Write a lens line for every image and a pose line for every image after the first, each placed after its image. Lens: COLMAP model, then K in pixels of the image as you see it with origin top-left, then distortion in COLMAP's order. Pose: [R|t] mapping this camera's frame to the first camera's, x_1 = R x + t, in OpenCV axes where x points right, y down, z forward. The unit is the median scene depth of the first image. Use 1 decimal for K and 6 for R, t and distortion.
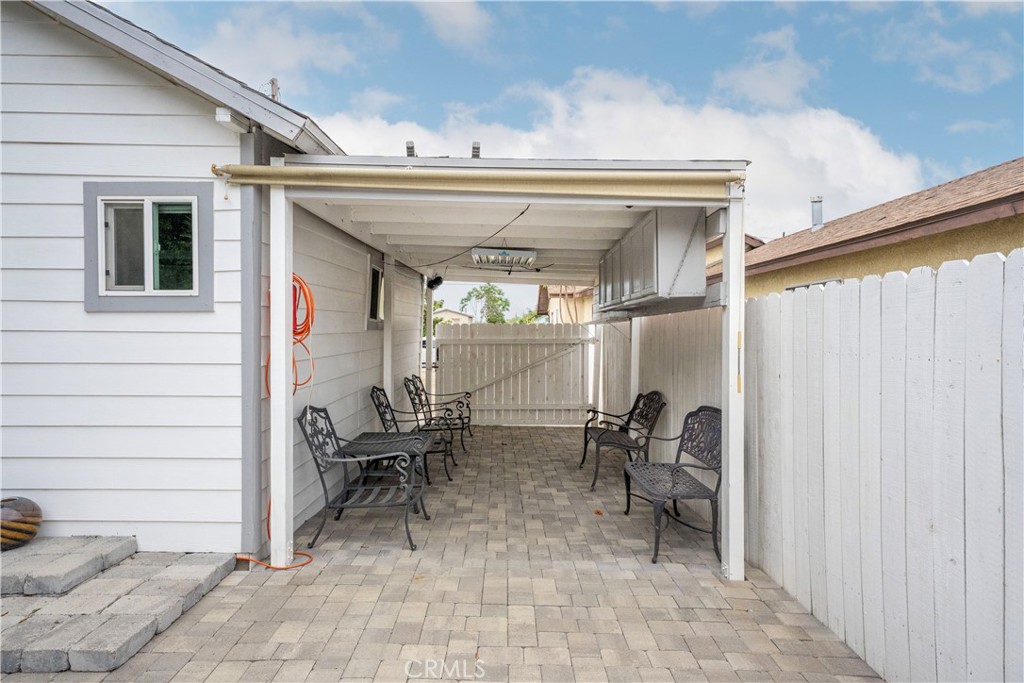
lens RADIAL K [[612.9, 0, 512.0], [0, 612.9, 341.5], [0, 0, 1]] dist [-0.000028, -0.000029]
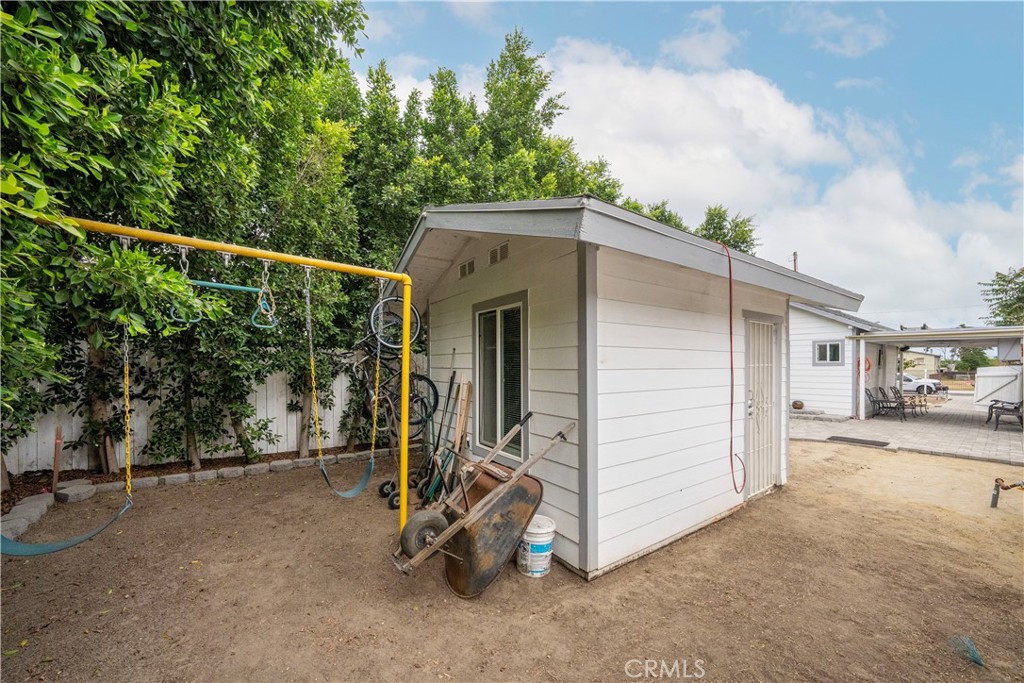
lens RADIAL K [[380.0, 0, 514.1], [0, 380.0, 366.7], [0, 0, 1]] dist [-0.001176, -0.000123]
pose [[0.618016, -0.003172, -0.786159, 0.261983], [-0.001887, 0.999983, -0.005518, -0.018543], [0.786163, 0.004894, 0.618000, -2.937976]]
